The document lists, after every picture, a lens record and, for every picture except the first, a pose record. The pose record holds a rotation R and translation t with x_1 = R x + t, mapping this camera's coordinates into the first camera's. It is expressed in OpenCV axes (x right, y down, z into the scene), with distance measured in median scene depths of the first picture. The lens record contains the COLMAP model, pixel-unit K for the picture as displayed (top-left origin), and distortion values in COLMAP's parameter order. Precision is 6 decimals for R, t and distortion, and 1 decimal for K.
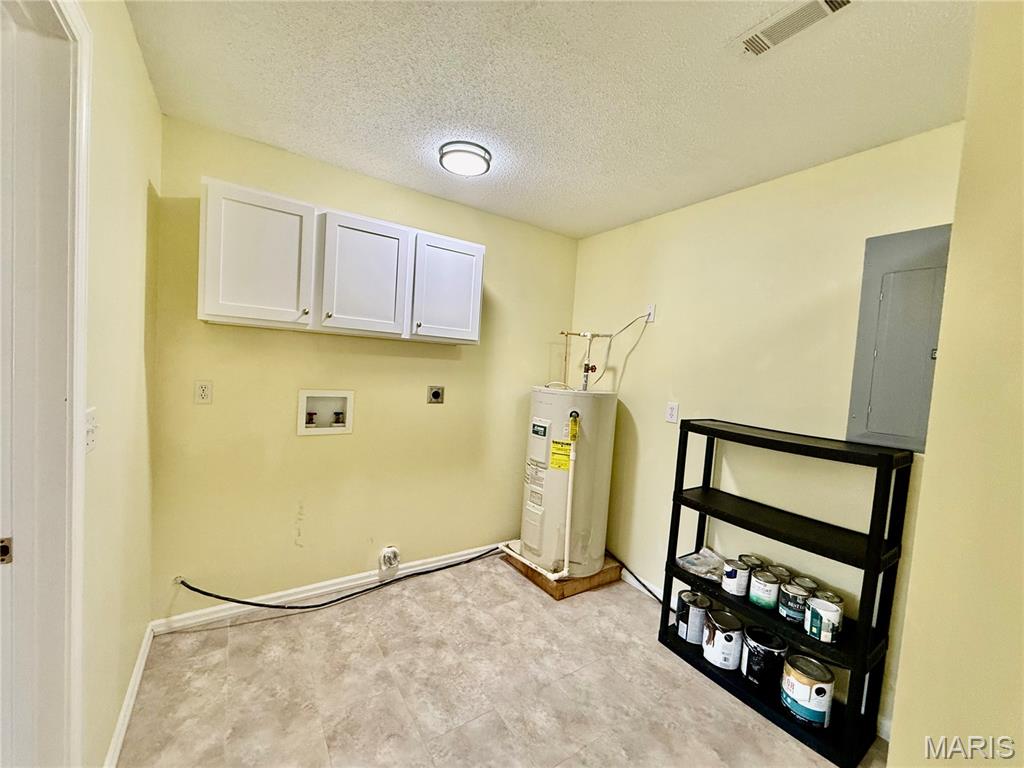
lens RADIAL K [[412.2, 0, 512.0], [0, 412.2, 384.0], [0, 0, 1]] dist [-0.002348, 0.000239]
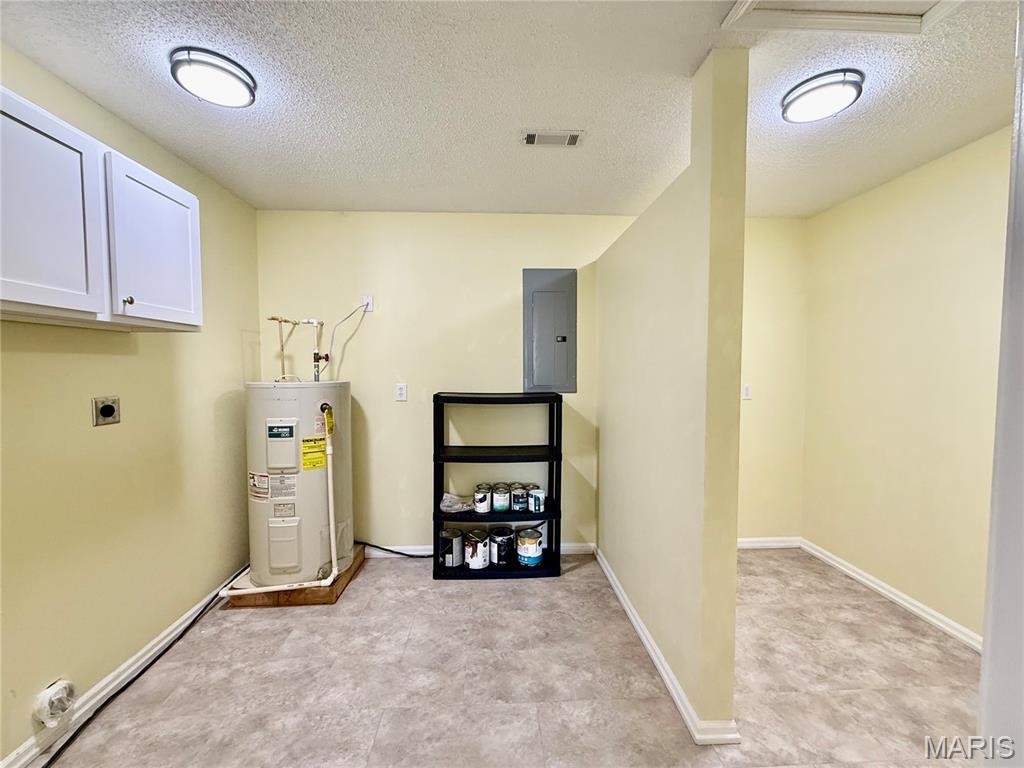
lens RADIAL K [[412.2, 0, 512.0], [0, 412.2, 384.0], [0, 0, 1]] dist [-0.002348, 0.000239]
pose [[0.503929, -0.102991, 0.857583, -0.482111], [0.076526, 0.994285, 0.074440, -0.016792], [-0.860348, 0.028115, 0.508931, 0.166976]]
